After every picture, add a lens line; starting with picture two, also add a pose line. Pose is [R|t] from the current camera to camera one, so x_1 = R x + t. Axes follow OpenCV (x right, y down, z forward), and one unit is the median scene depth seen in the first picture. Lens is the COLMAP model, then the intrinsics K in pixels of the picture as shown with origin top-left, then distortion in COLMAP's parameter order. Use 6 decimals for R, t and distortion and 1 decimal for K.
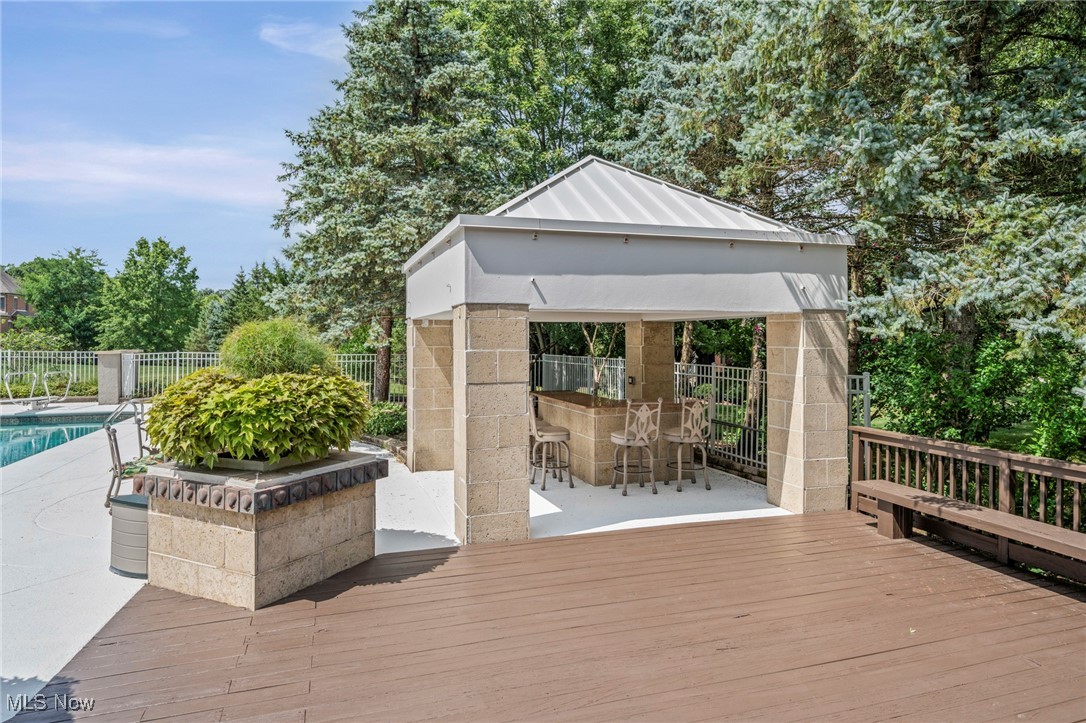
lens RADIAL K [[661.6, 0, 543.8], [0, 661.6, 357.0], [0, 0, 1]] dist [-0.008798, -0.000050]
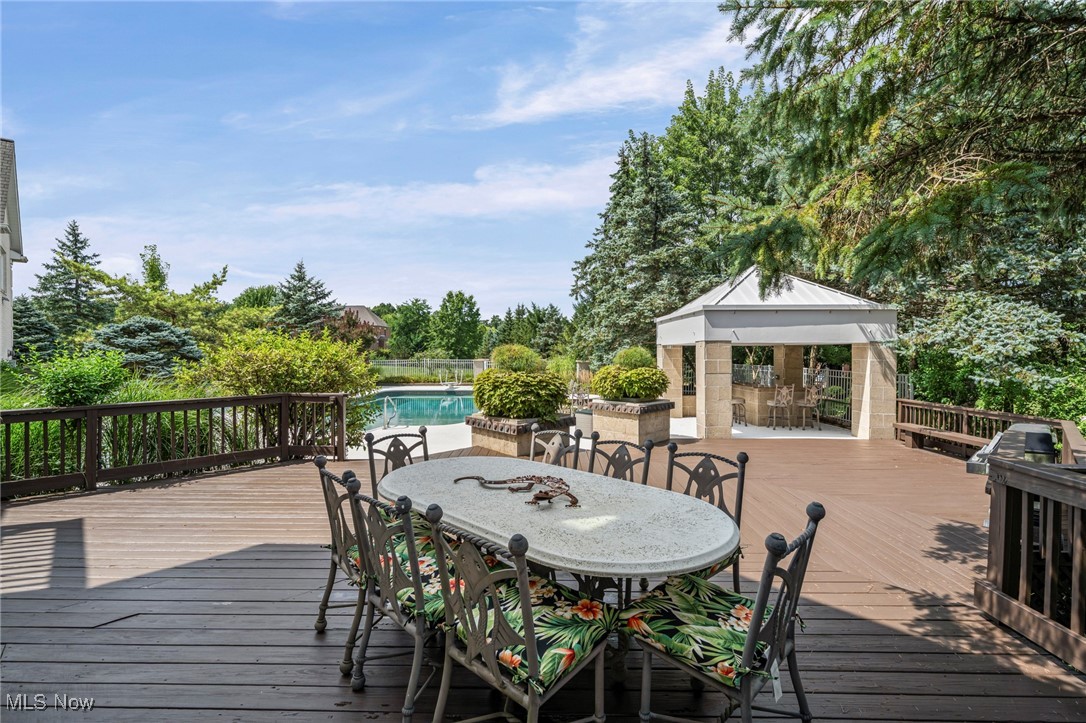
lens RADIAL K [[486.4, 0, 539.0], [0, 486.4, 357.8], [0, 0, 1]] dist [-0.000225, -0.000195]
pose [[0.949877, 0.005598, -0.312574, -0.103319], [-0.010636, 0.999840, -0.014415, 0.011238], [0.312443, 0.017017, 0.949784, -0.684858]]
